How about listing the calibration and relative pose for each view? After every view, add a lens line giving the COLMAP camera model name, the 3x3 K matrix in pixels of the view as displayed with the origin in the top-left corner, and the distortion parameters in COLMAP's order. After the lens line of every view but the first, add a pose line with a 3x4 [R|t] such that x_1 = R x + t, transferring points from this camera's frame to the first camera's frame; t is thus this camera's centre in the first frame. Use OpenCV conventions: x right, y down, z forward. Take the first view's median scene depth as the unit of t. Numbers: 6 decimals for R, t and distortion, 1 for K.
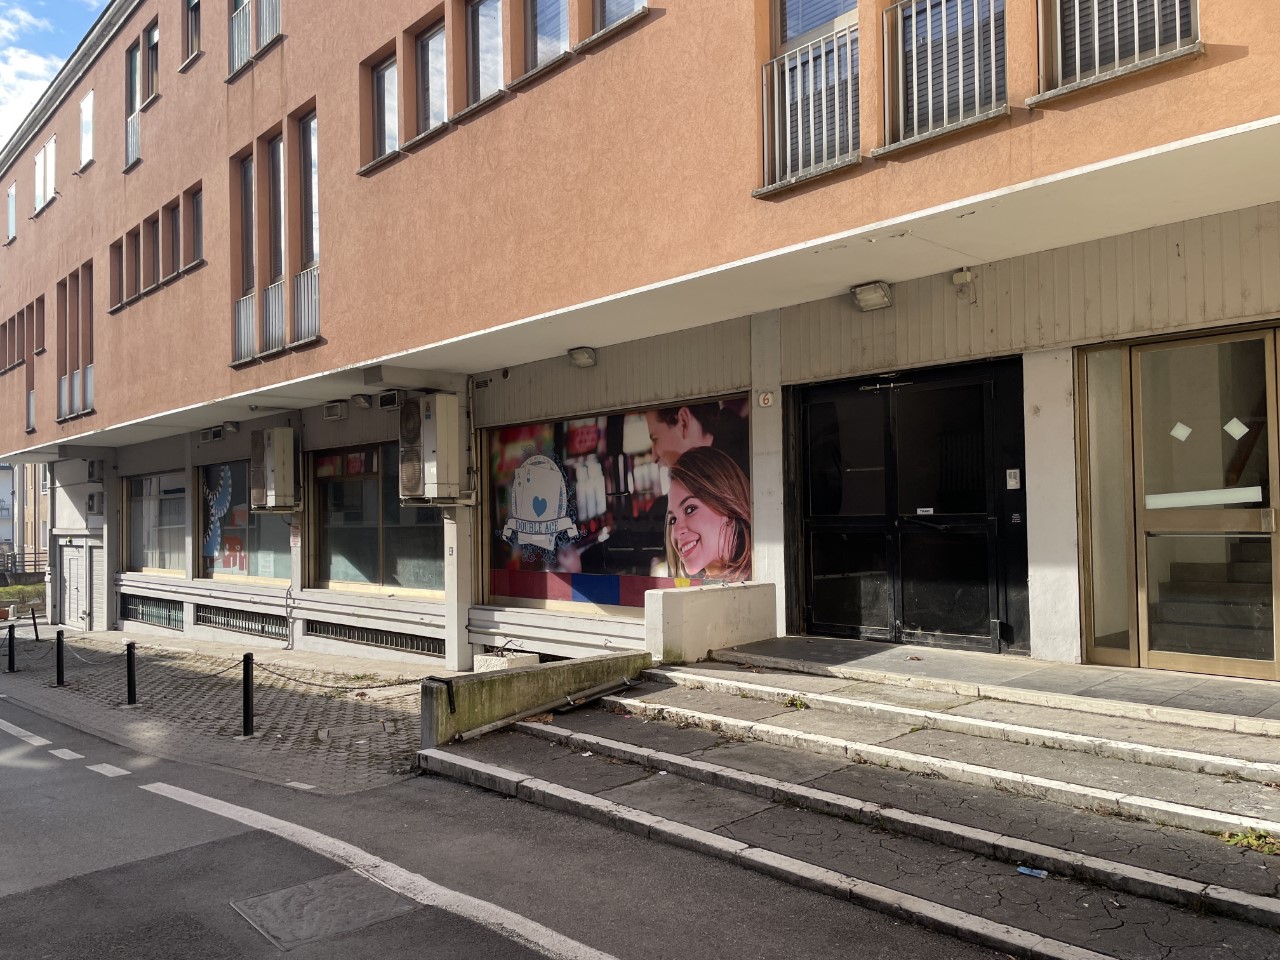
lens RADIAL K [[957.3, 0, 634.8], [0, 957.3, 487.4], [0, 0, 1]] dist [0.095818, -0.117415]
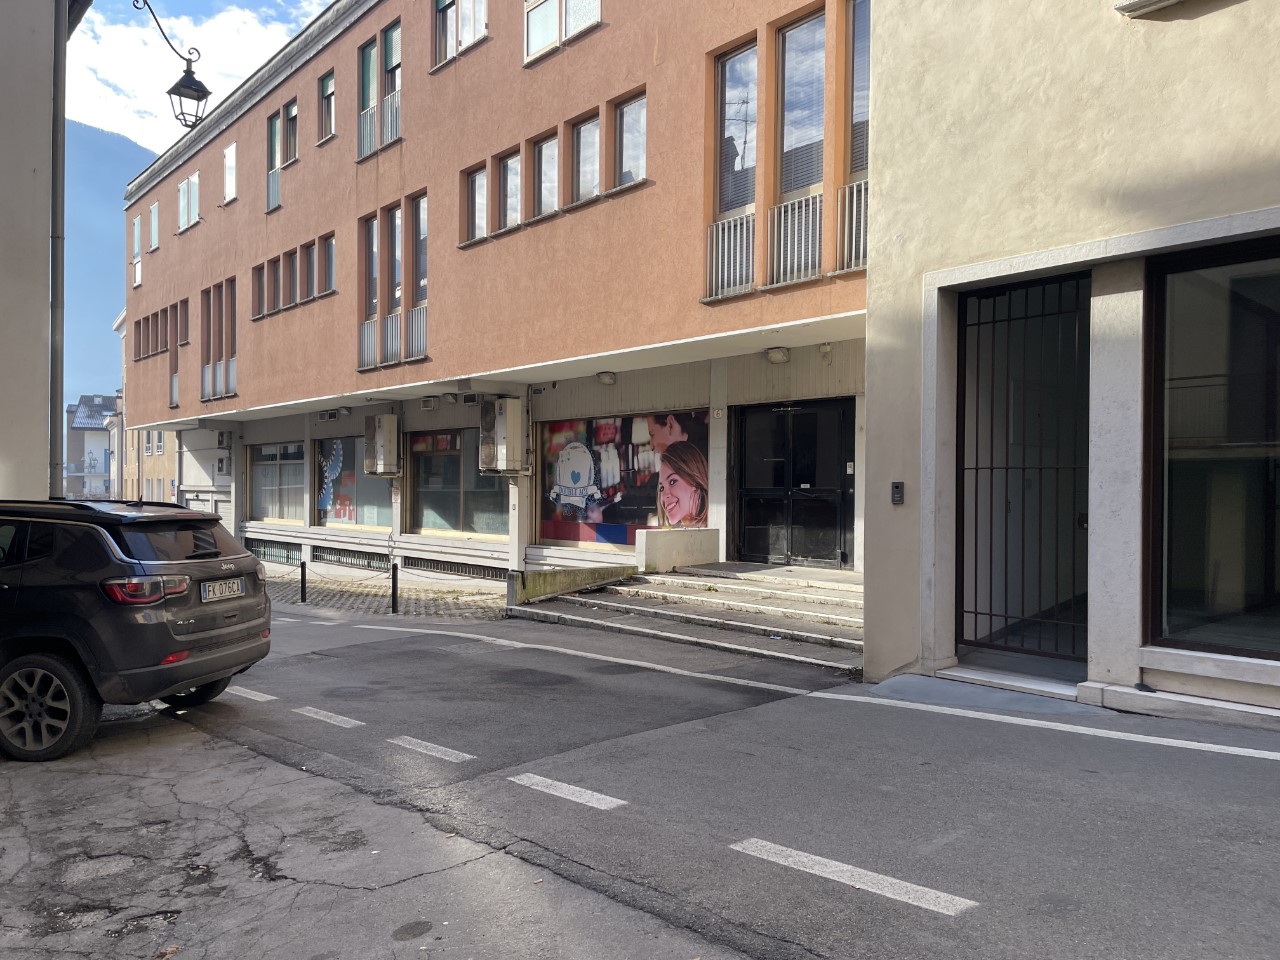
lens RADIAL K [[957.3, 0, 637.6], [0, 957.3, 487.8], [0, 0, 1]] dist [0.095818, -0.117415]
pose [[0.998891, 0.024281, -0.040347, 0.057741], [-0.023068, 0.999276, 0.030266, -0.011566], [0.041052, -0.029301, 0.998727, -0.485692]]
